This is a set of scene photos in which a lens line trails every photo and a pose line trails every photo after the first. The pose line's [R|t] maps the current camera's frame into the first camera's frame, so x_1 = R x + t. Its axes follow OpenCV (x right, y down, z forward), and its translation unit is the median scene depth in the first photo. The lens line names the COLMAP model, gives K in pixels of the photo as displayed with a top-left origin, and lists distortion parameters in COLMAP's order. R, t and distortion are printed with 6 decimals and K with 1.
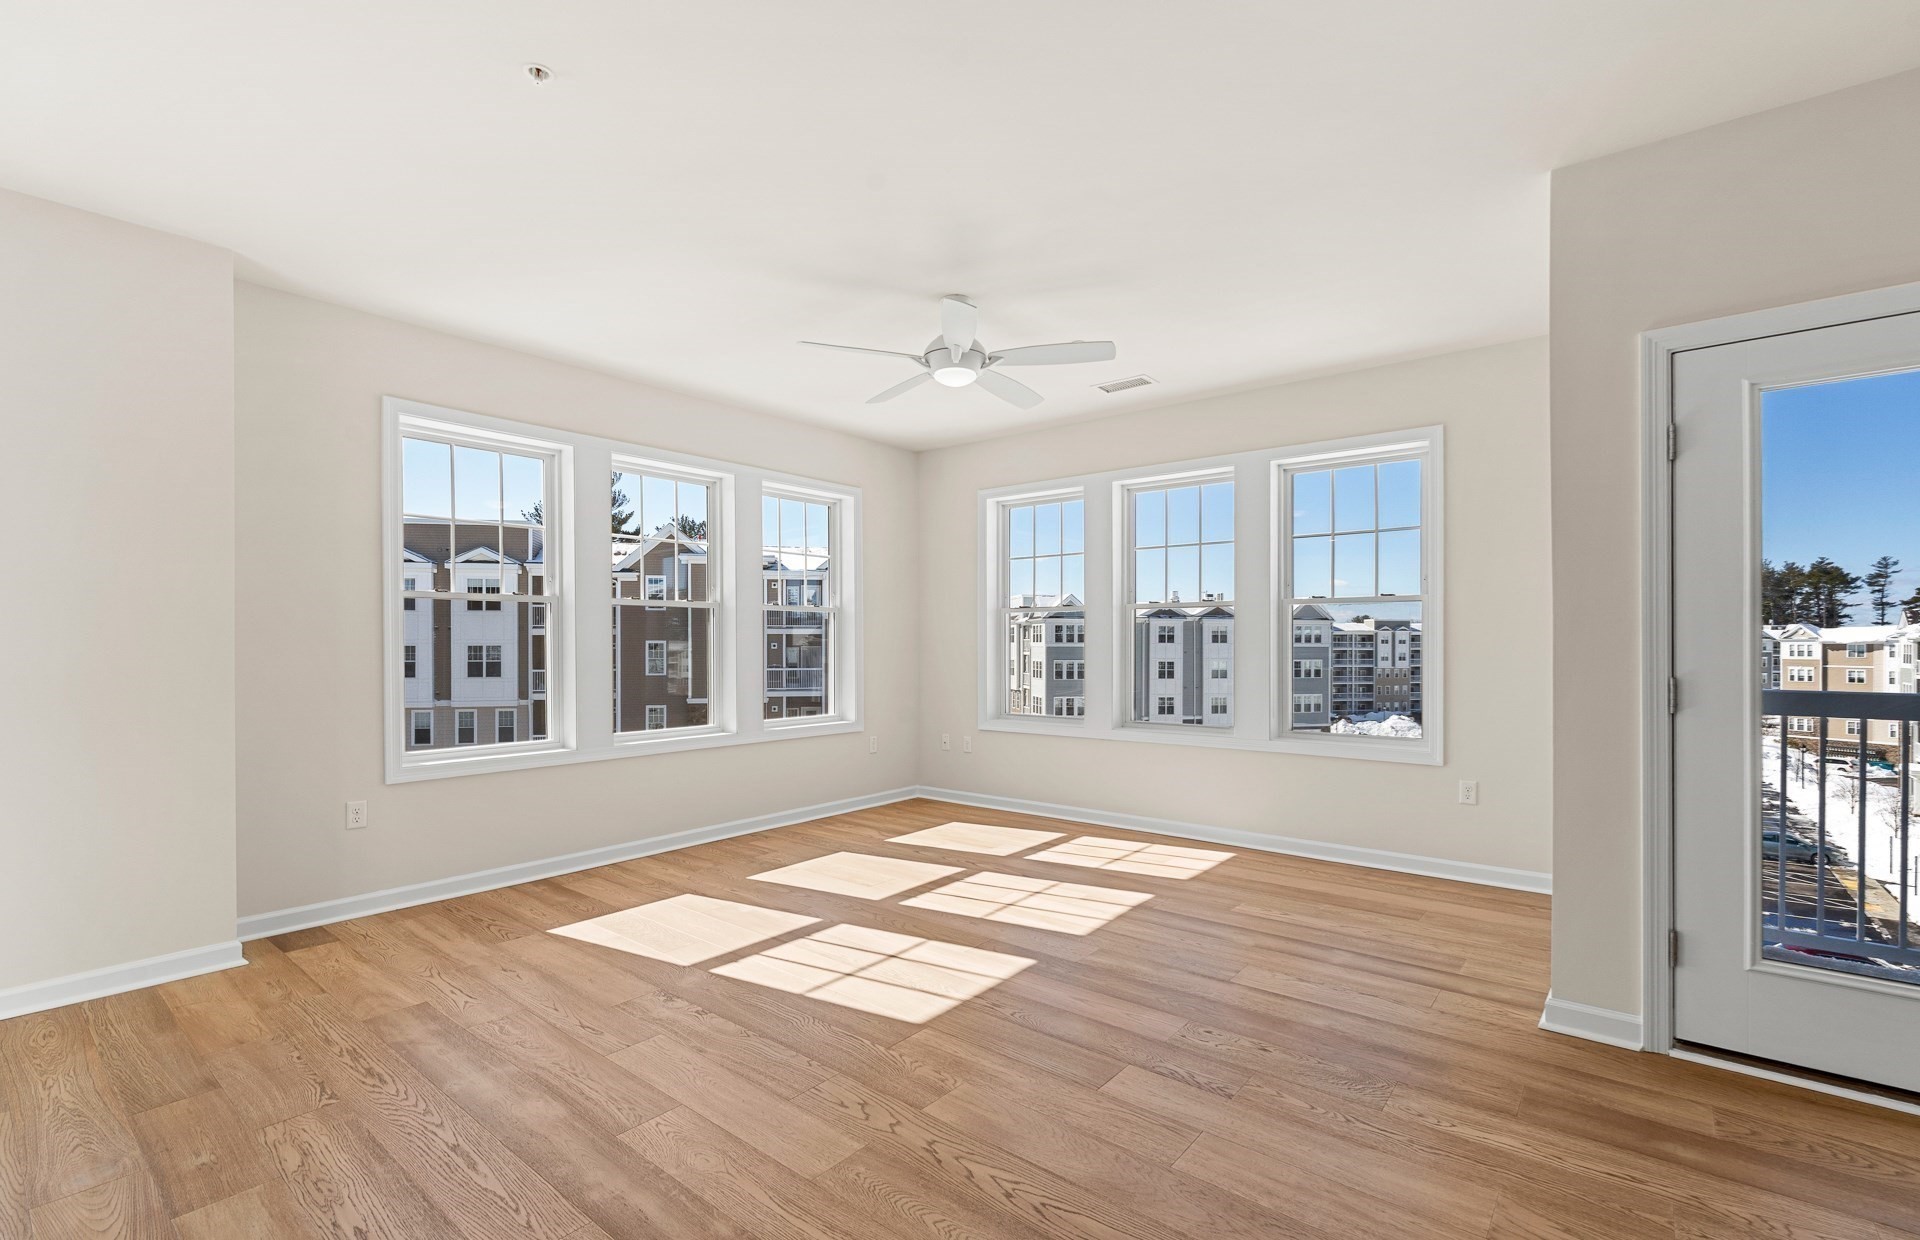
lens RADIAL K [[851.5, 0, 960.3], [0, 851.5, 648.4], [0, 0, 1]] dist [-0.000441, -0.000616]
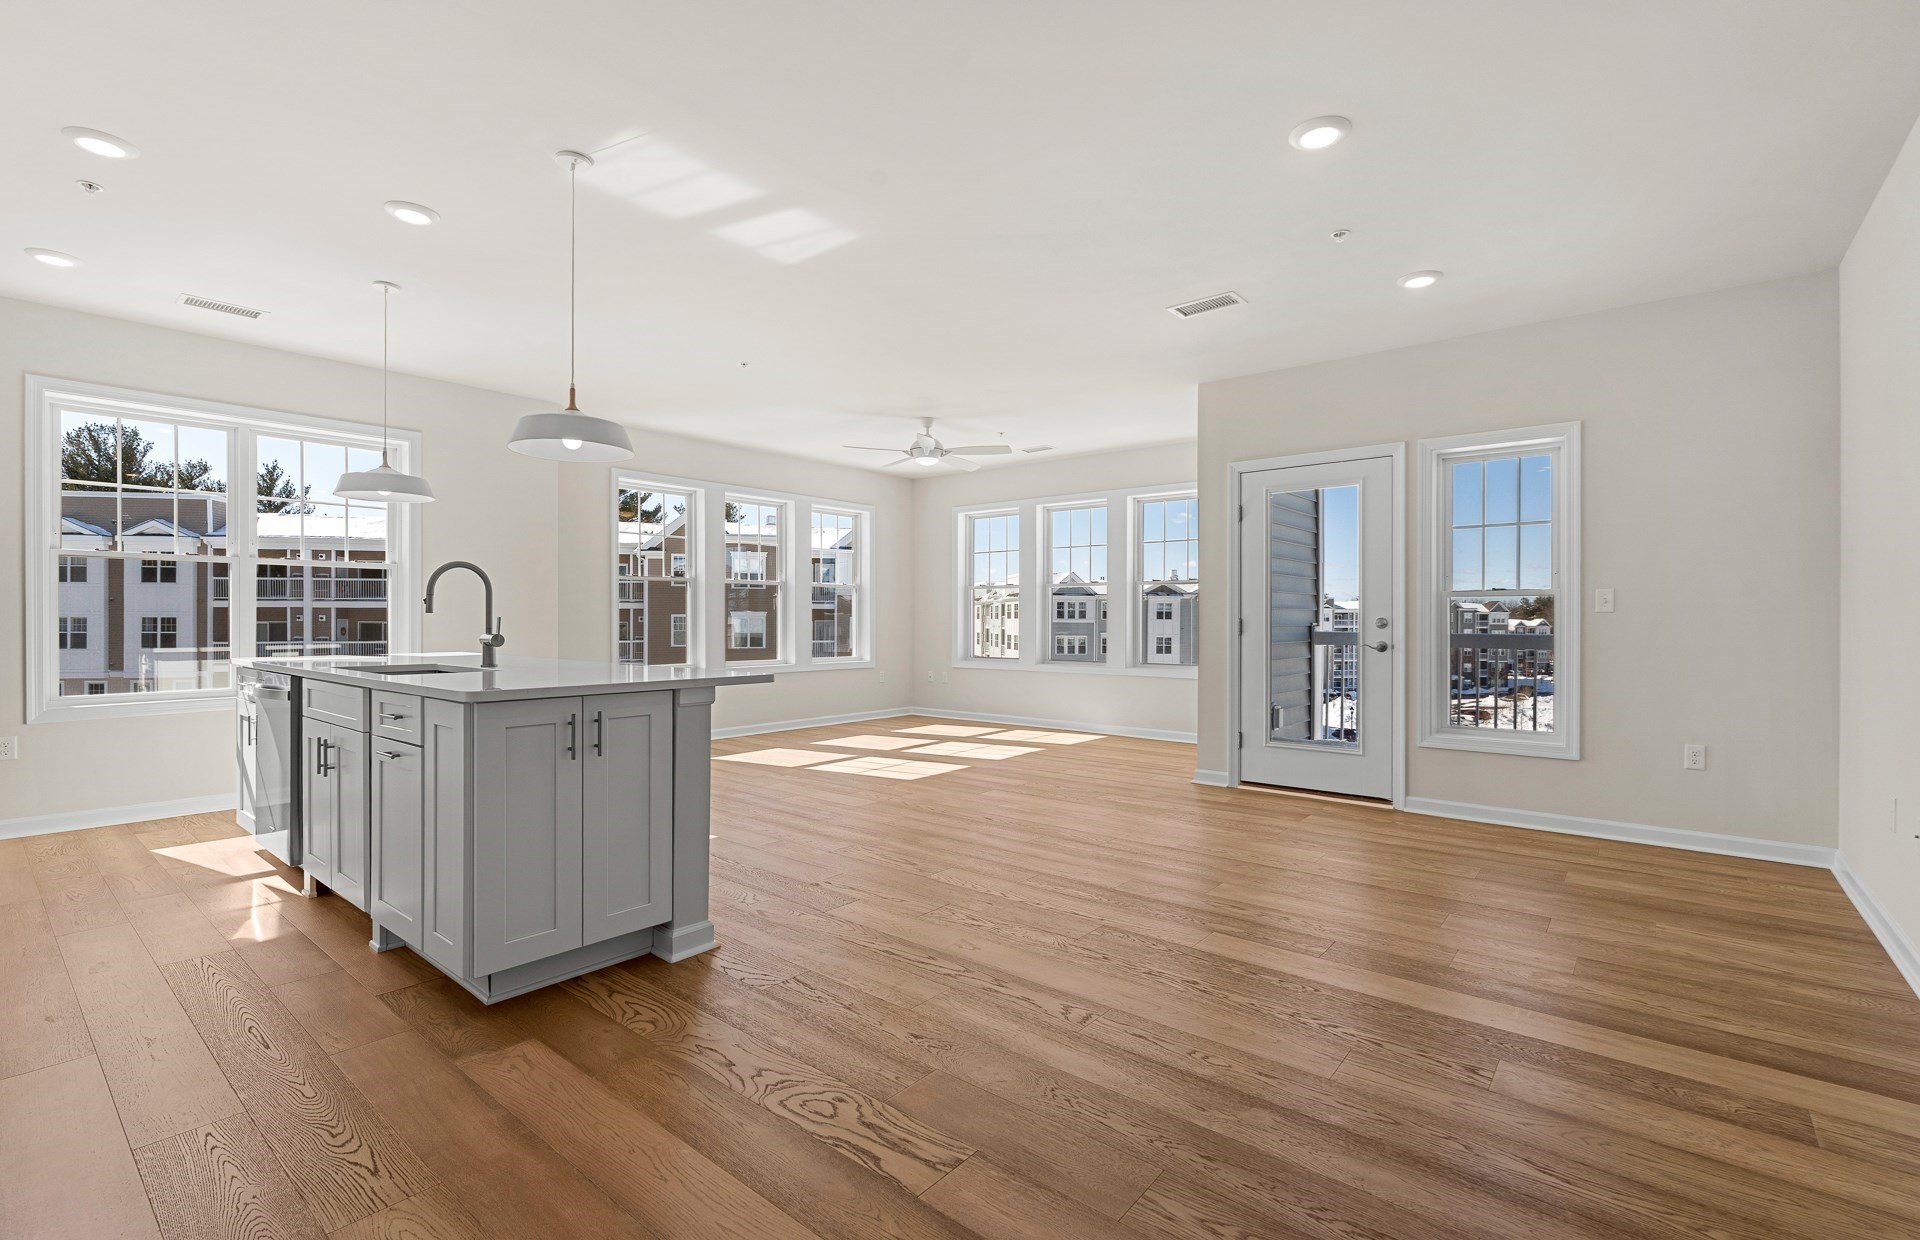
lens RADIAL K [[853.0, 0, 960.0], [0, 853.0, 620.0], [0, 0, 1]] dist [-0.001982, -0.000294]
pose [[0.999939, 0.004159, -0.010239, 0.055000], [-0.004224, 0.999971, -0.006314, 0.024378], [0.010212, 0.006357, 0.999928, -0.546981]]
